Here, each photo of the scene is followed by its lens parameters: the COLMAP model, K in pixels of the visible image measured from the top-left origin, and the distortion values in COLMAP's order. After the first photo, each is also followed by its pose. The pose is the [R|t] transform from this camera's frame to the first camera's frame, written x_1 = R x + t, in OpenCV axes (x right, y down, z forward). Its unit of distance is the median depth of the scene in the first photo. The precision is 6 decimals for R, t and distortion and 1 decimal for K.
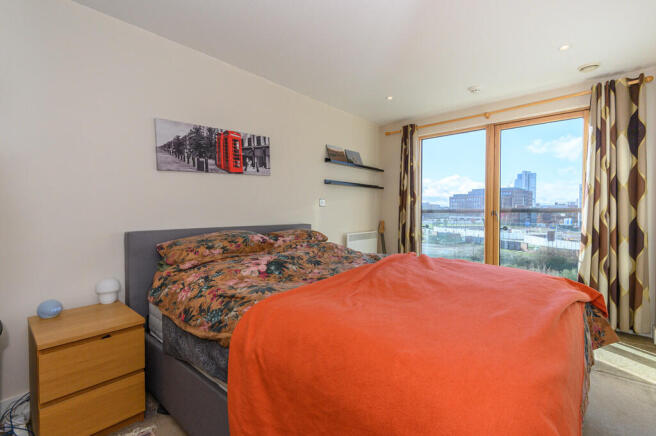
lens RADIAL K [[293.4, 0, 328.0], [0, 293.4, 218.0], [0, 0, 1]] dist [0.001301, -0.013429]
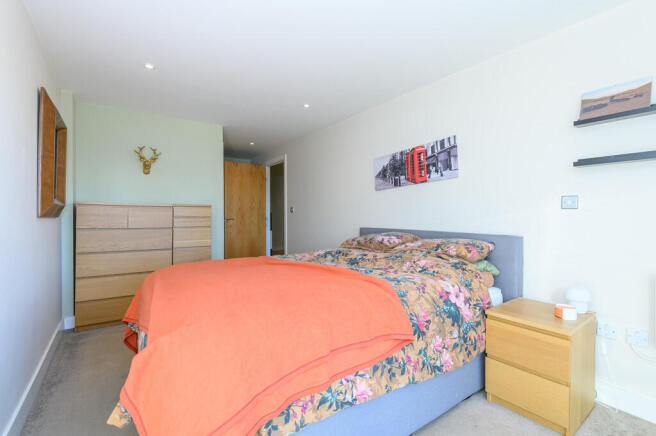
lens RADIAL K [[293.4, 0, 328.0], [0, 293.4, 218.0], [0, 0, 1]] dist [0.001301, -0.013429]
pose [[-0.226327, 0.007655, -0.974021, 0.831353], [-0.022545, 0.999660, 0.013095, -0.022770], [0.973790, 0.024923, -0.226077, 0.883614]]
